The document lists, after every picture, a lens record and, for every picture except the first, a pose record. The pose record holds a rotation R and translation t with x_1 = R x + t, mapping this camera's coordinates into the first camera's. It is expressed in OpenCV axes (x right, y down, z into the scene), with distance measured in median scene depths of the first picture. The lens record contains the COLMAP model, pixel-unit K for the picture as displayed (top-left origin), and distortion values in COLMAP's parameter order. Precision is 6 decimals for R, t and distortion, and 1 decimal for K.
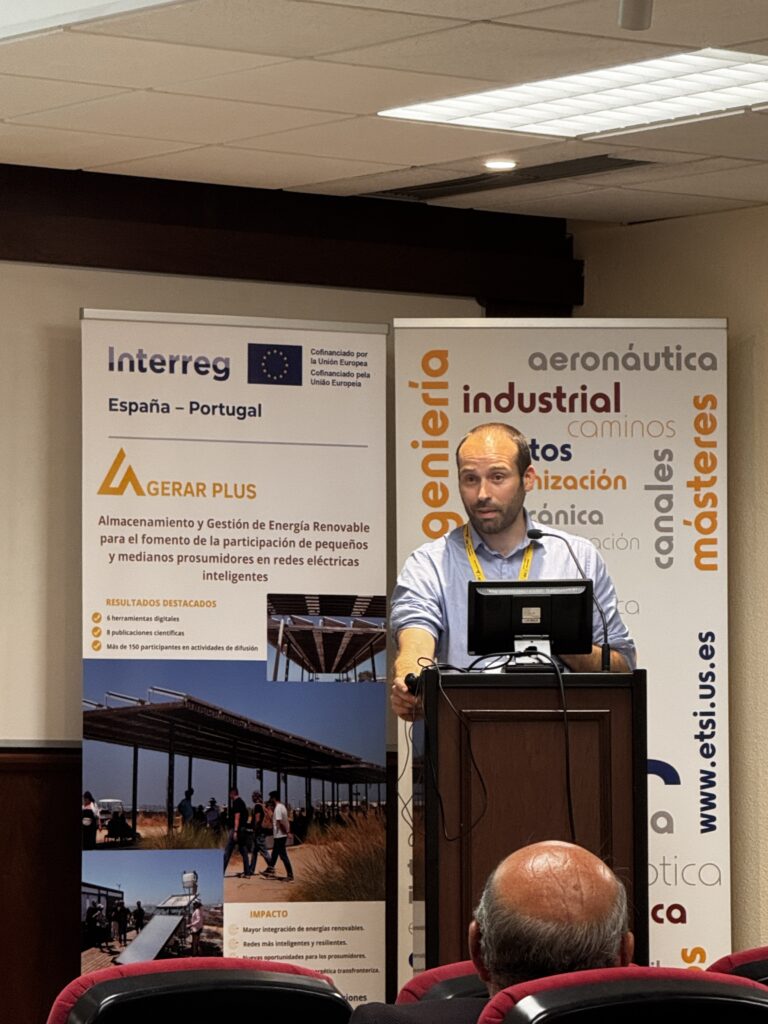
lens RADIAL K [[4963.9, 0, 384.0], [0, 4963.9, 512.0], [0, 0, 1]] dist [0.318650, -7.902089]
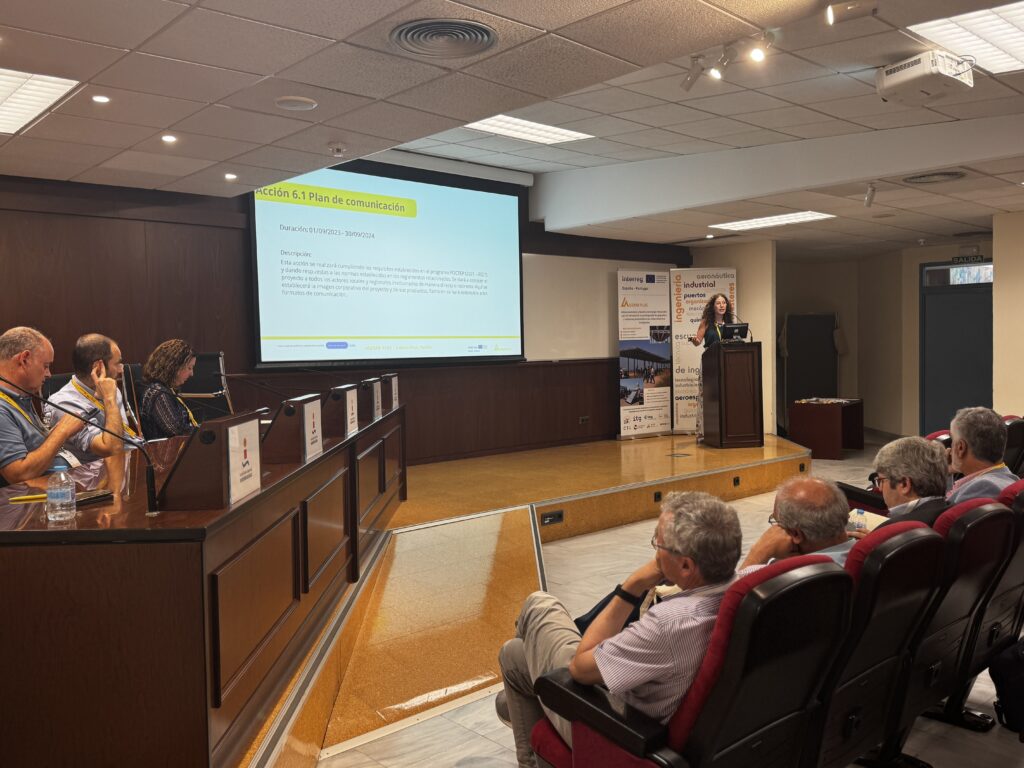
lens RADIAL K [[875.2, 0, 512.0], [0, 875.2, 384.0], [0, 0, 1]] dist [0.163507, -0.000262]
pose [[0.993308, -0.029256, 0.111728, -0.258561], [0.017759, 0.994569, 0.102551, -0.018122], [-0.114121, -0.099881, 0.988433, 0.145393]]
